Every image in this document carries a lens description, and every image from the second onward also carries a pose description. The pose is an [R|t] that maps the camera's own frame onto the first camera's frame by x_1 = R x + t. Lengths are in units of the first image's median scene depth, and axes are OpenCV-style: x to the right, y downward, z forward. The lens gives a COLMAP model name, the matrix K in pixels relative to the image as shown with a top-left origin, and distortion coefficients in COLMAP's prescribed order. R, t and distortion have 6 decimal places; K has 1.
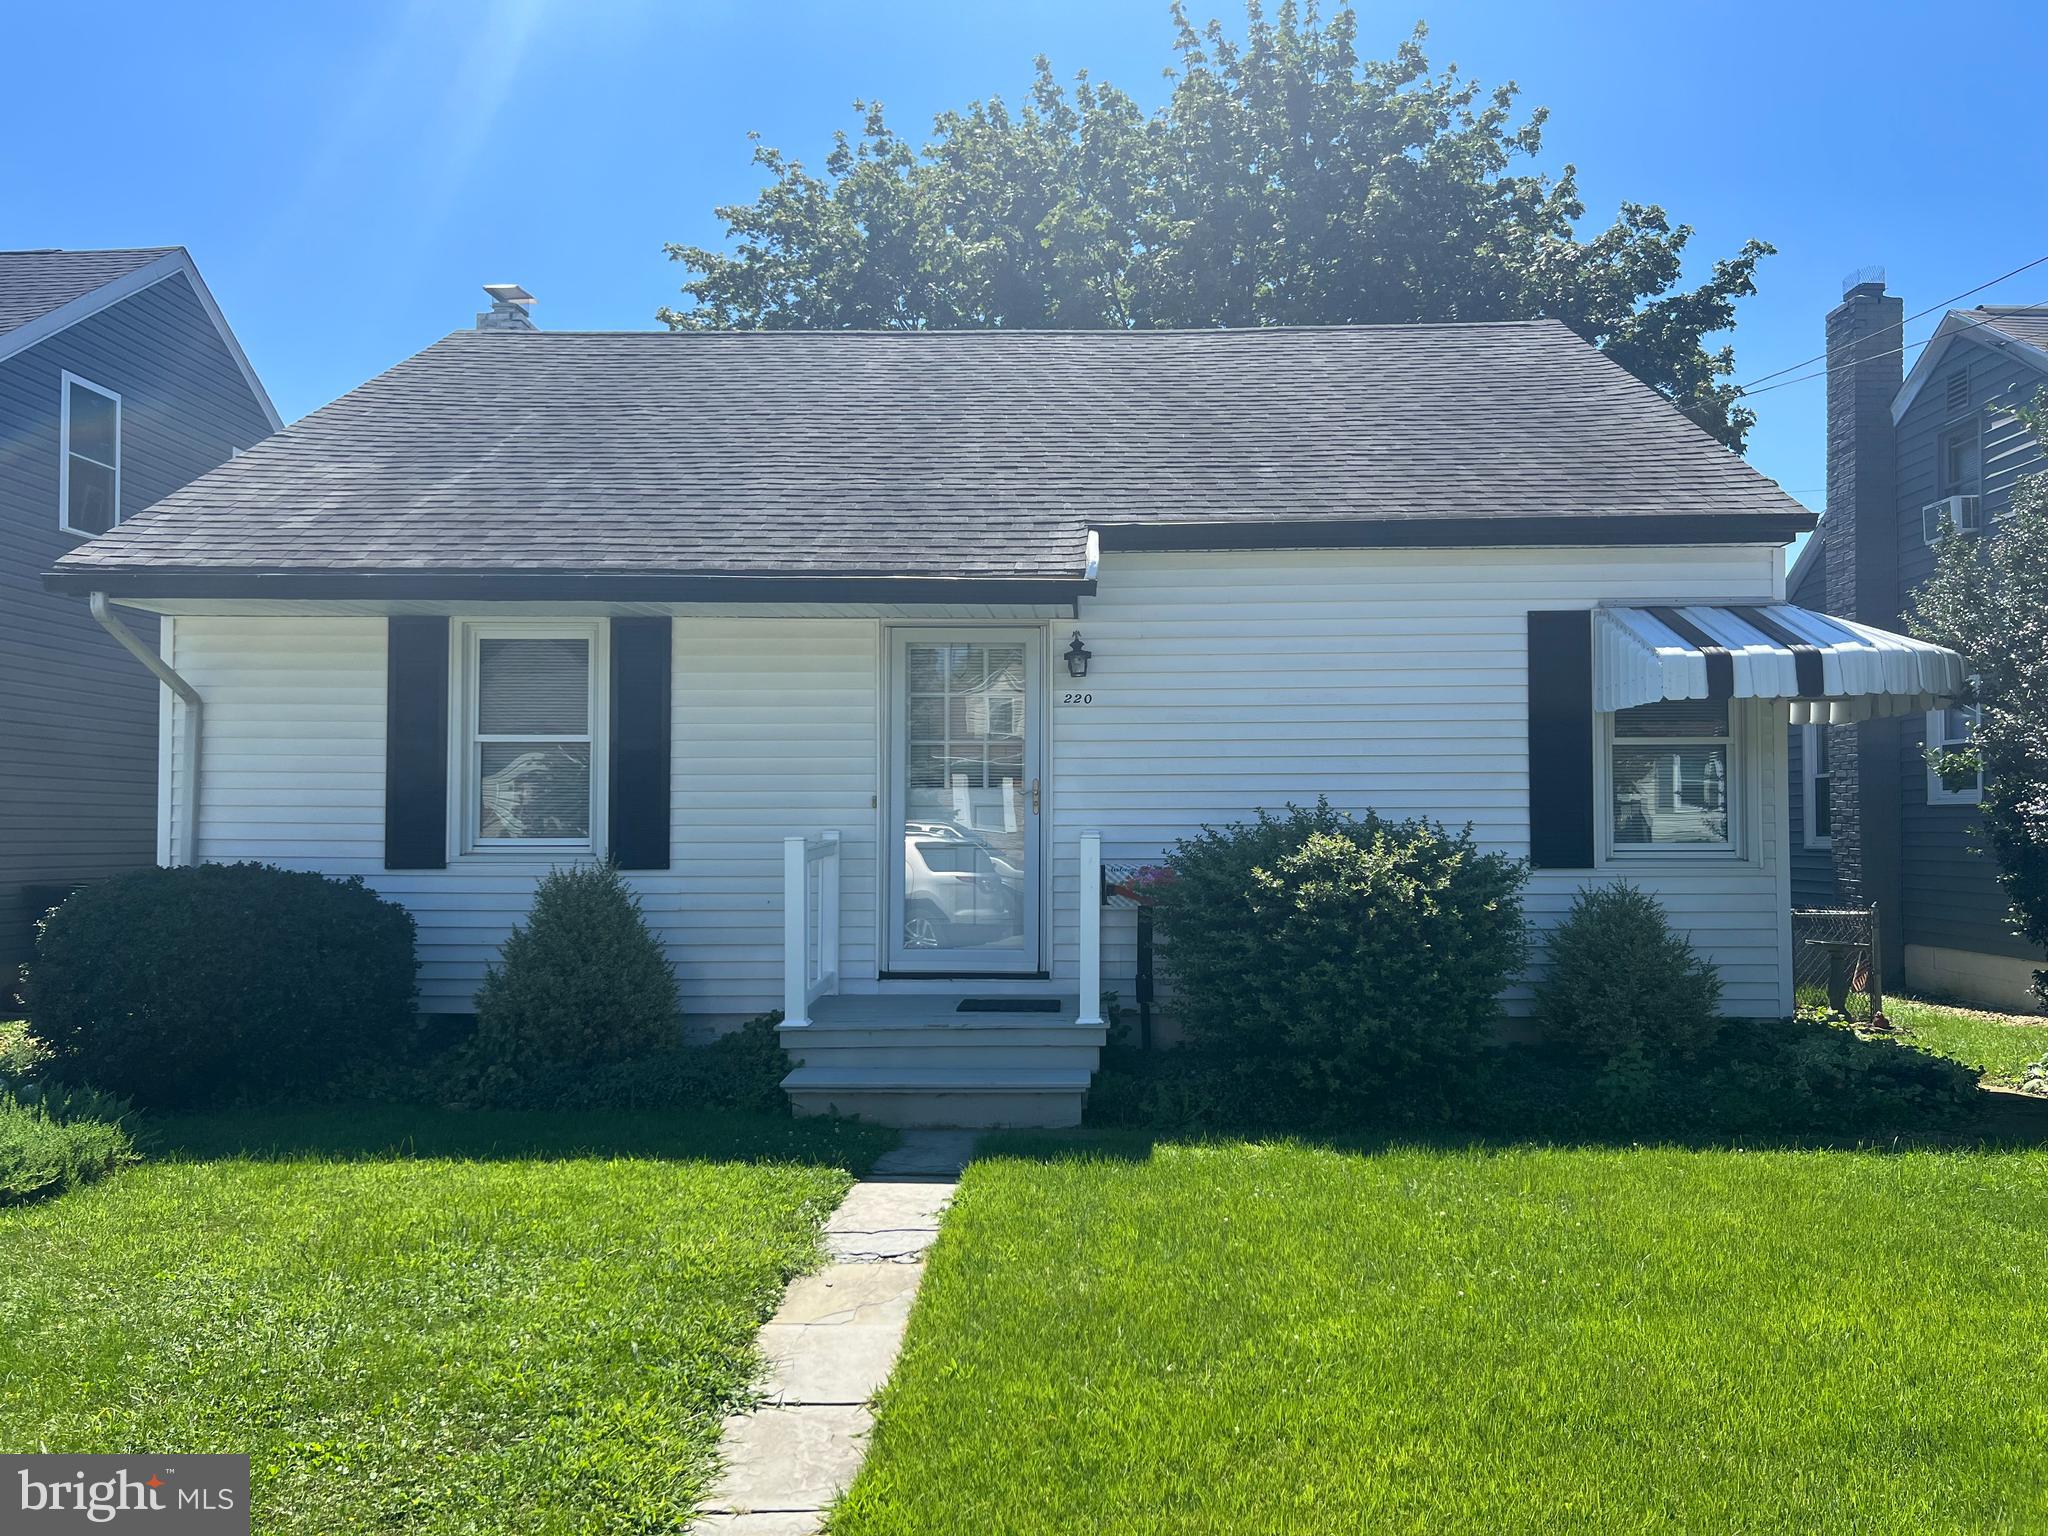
lens RADIAL K [[1529.2, 0, 1023.0], [0, 1529.2, 780.5], [0, 0, 1]] dist [0.020793, -0.001218]
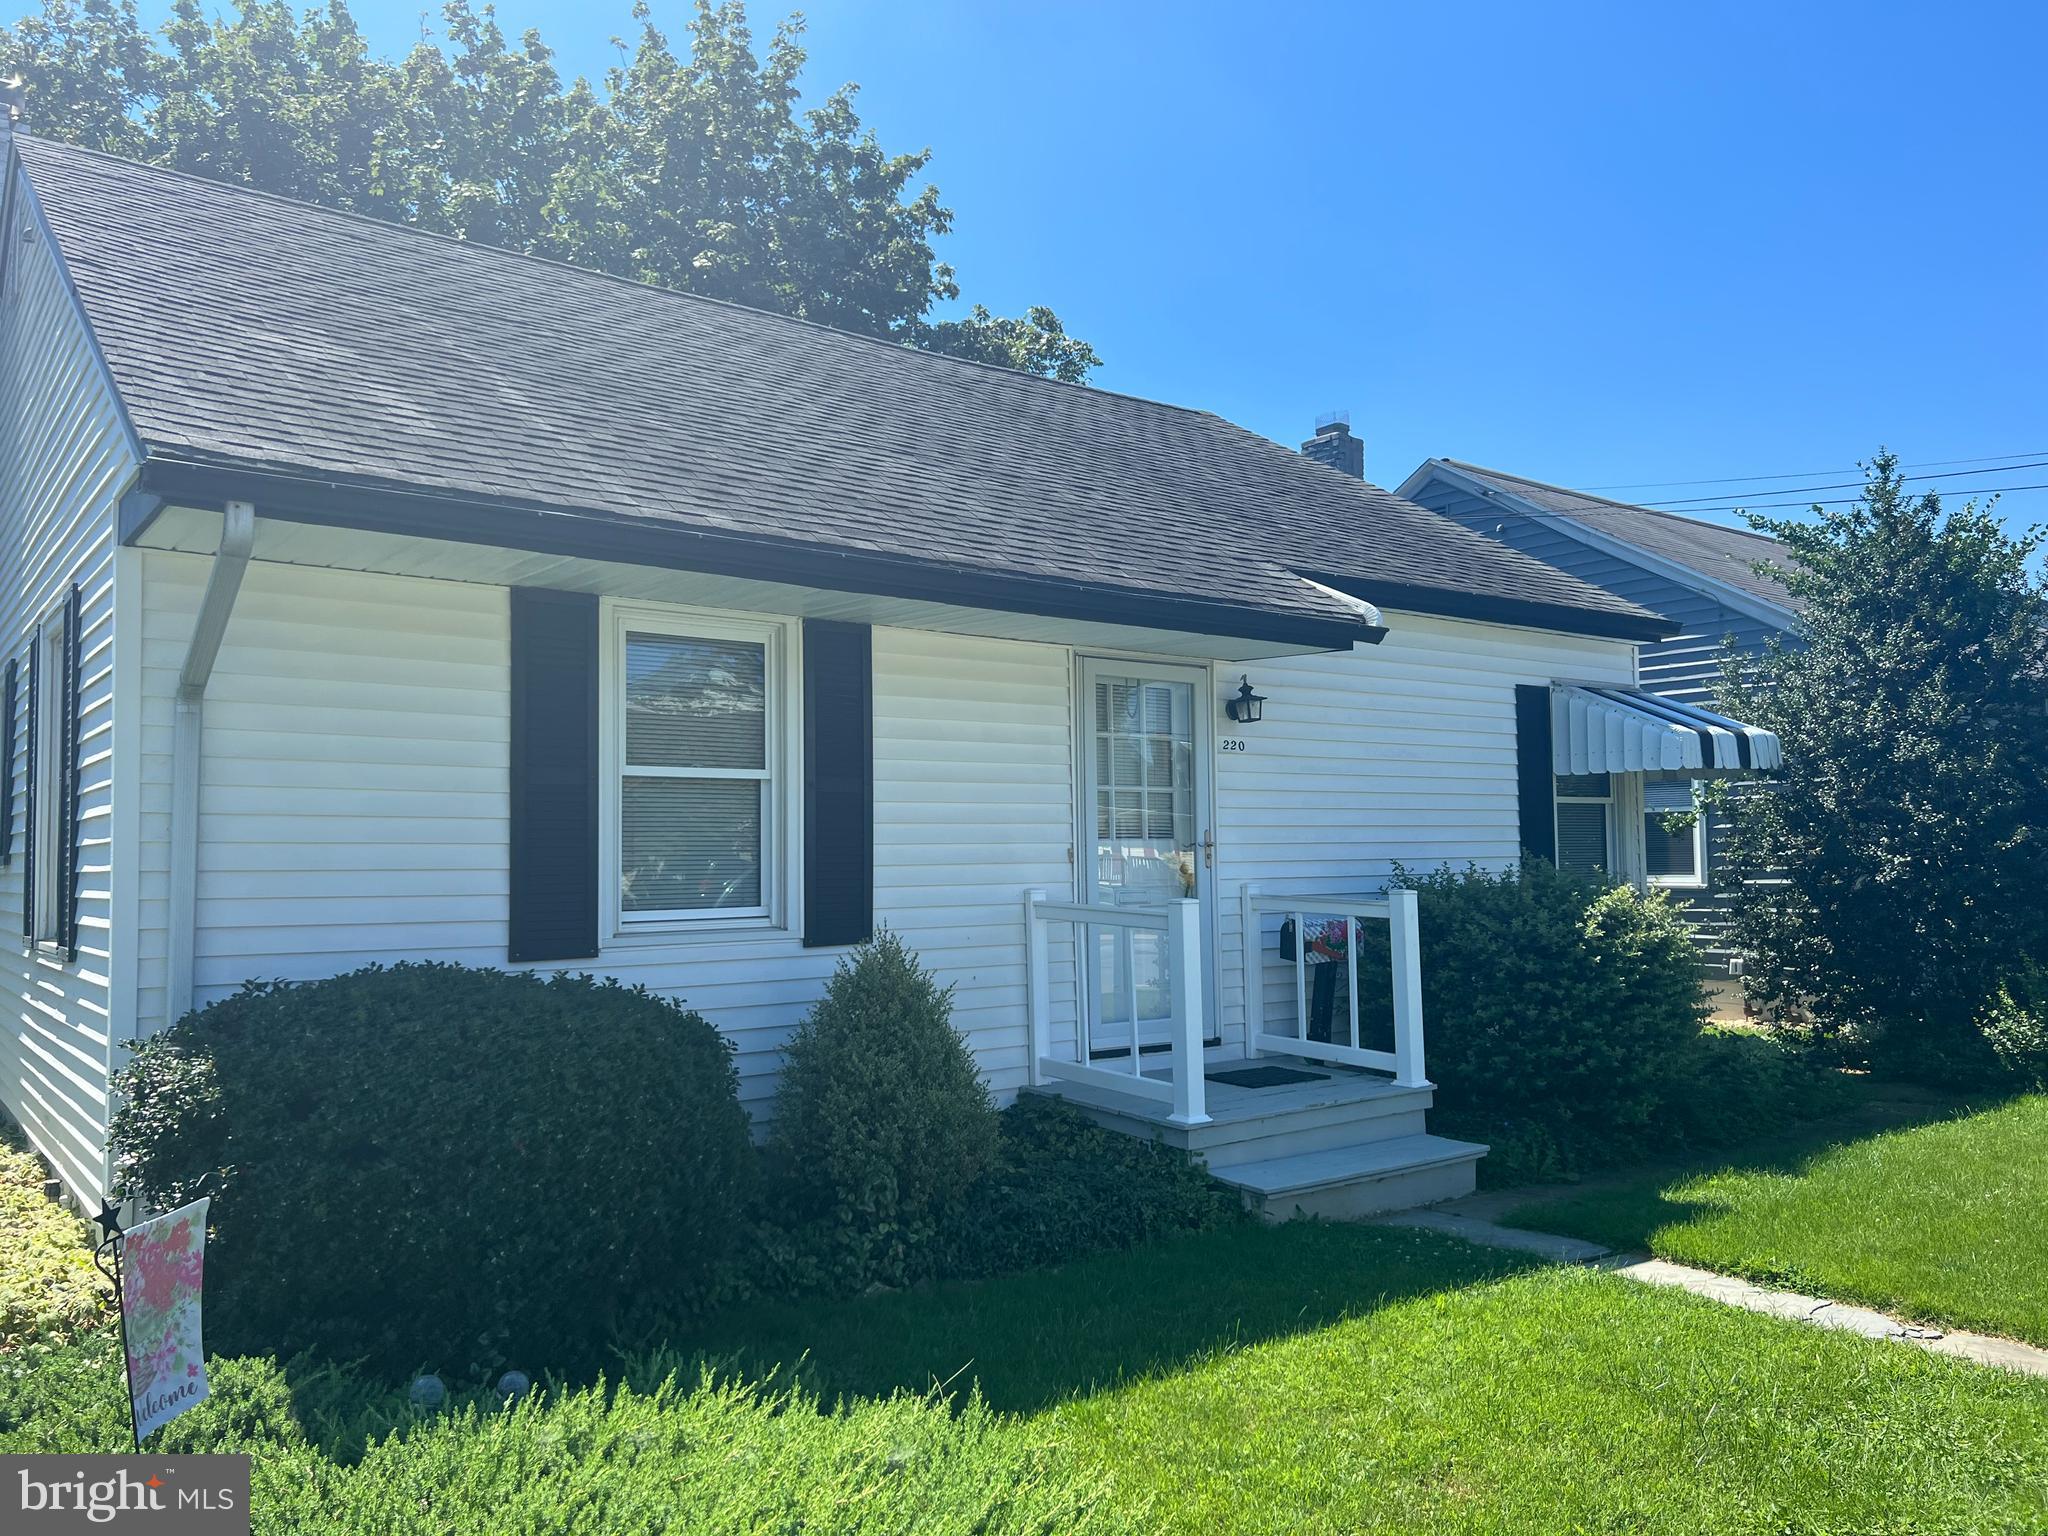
lens RADIAL K [[1529.2, 0, 1023.9], [0, 1529.2, 761.3], [0, 0, 1]] dist [0.020793, -0.001218]
pose [[0.779582, 0.031007, 0.625533, -0.662455], [-0.011259, 0.999306, -0.035504, -0.008475], [-0.626199, 0.020635, 0.779390, 0.338017]]
